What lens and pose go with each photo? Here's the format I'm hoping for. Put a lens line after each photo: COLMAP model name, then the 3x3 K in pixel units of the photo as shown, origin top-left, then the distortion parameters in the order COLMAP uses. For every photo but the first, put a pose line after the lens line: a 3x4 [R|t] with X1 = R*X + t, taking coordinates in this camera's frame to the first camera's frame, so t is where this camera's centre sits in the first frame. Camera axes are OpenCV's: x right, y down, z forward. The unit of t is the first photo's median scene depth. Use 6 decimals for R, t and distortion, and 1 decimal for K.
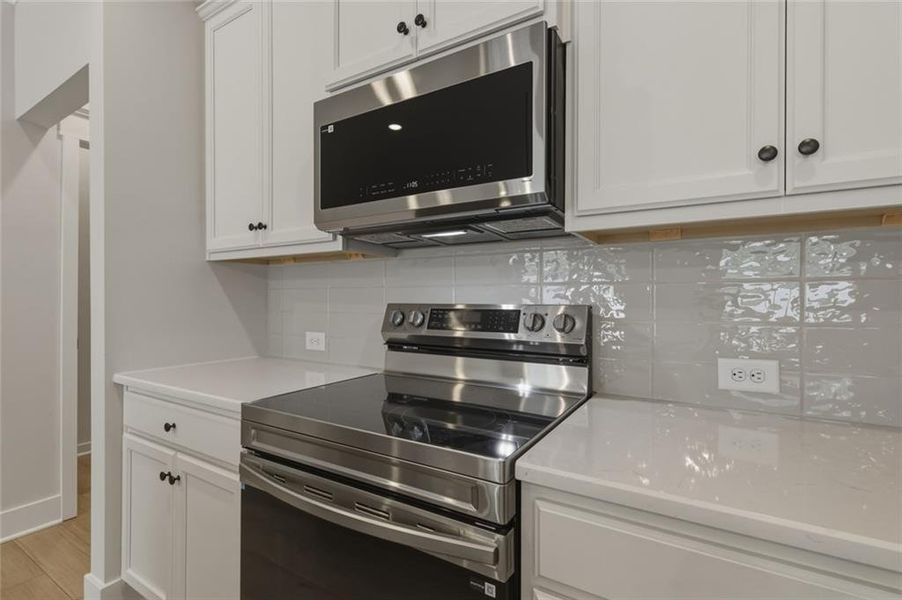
lens RADIAL K [[406.1, 0, 456.1], [0, 406.1, 301.5], [0, 0, 1]] dist [0.006747, -0.001039]
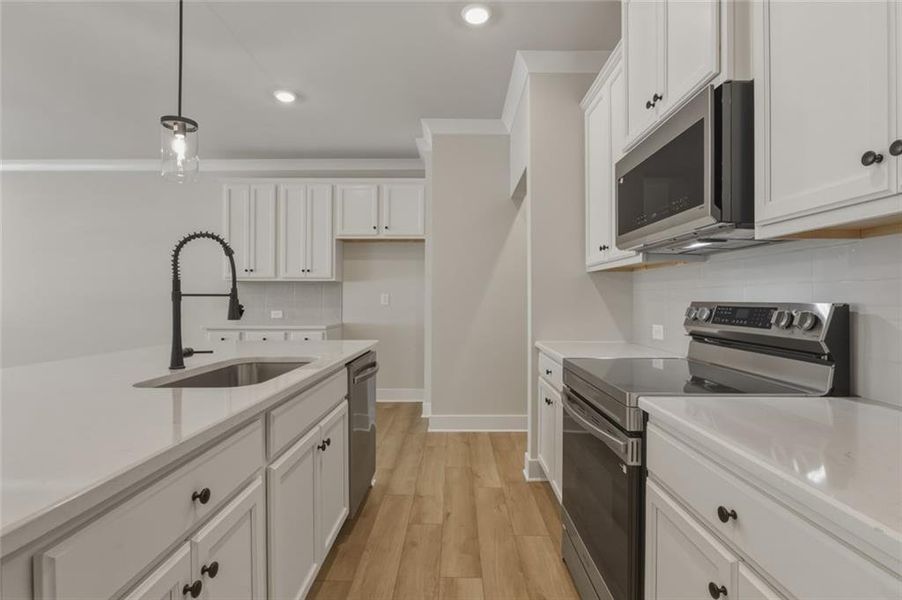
lens RADIAL K [[438.9, 0, 455.4], [0, 438.9, 300.3], [0, 0, 1]] dist [-0.005661, -0.001295]
pose [[0.512100, 0.000184, -0.858926, 0.636522], [-0.000978, 0.999999, -0.000369, 0.003228], [0.858925, 0.001029, 0.512100, -0.268919]]
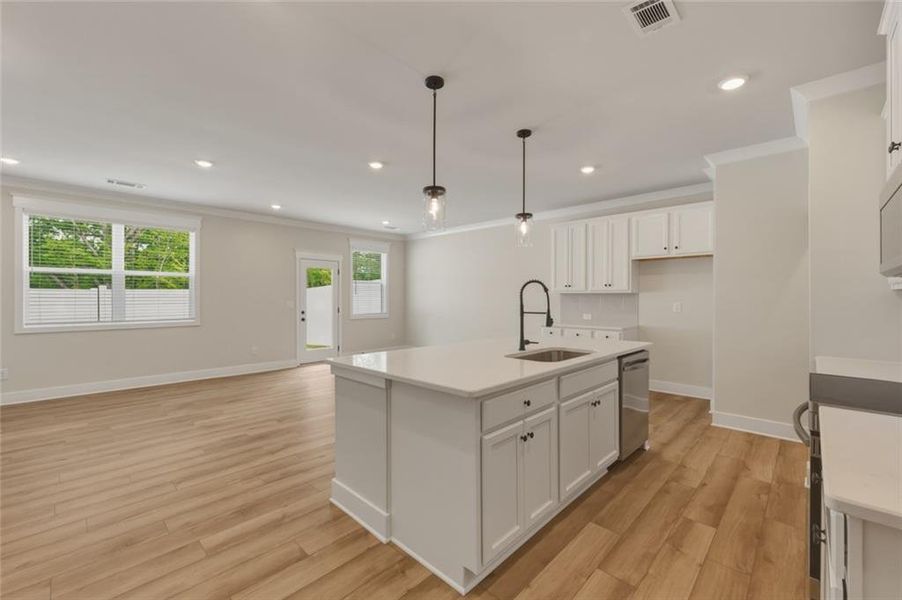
lens RADIAL K [[374.9, 0, 451.8], [0, 374.9, 297.5], [0, 0, 1]] dist [-0.000098, 0.001144]
pose [[-0.225199, -0.002632, -0.974309, 1.243245], [-0.002559, 0.999994, -0.002110, -0.082967], [0.974309, 0.002018, -0.225205, -0.225151]]
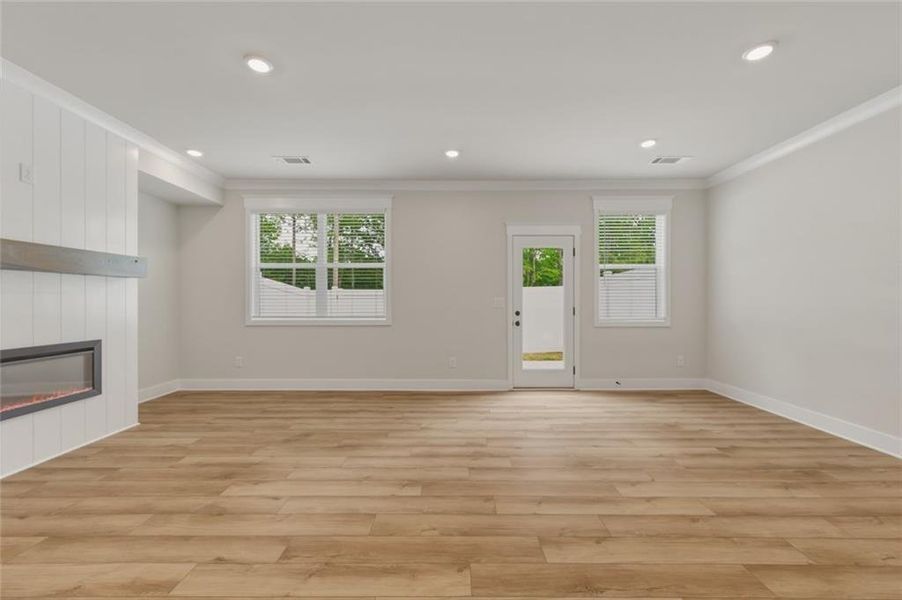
lens RADIAL K [[350.0, 0, 452.5], [0, 350.0, 299.9], [0, 0, 1]] dist [0.007582, -0.002784]
pose [[-0.860296, -0.002444, -0.509789, -1.034219], [-0.002425, 0.999997, -0.000703, -0.007743], [0.509789, 0.000631, -0.860299, -0.815853]]
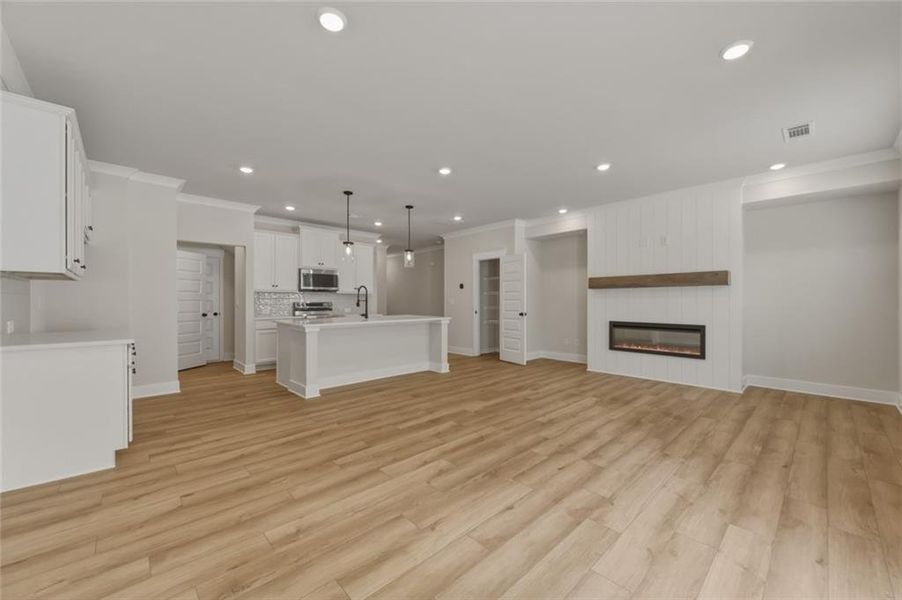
lens RADIAL K [[350.0, 0, 454.2], [0, 350.0, 301.2], [0, 0, 1]] dist [0.007582, -0.002784]
pose [[0.272303, -0.001150, 0.962211, -4.161958], [0.001920, 0.999998, 0.000652, -0.004798], [-0.962210, 0.001670, 0.272305, -2.286308]]
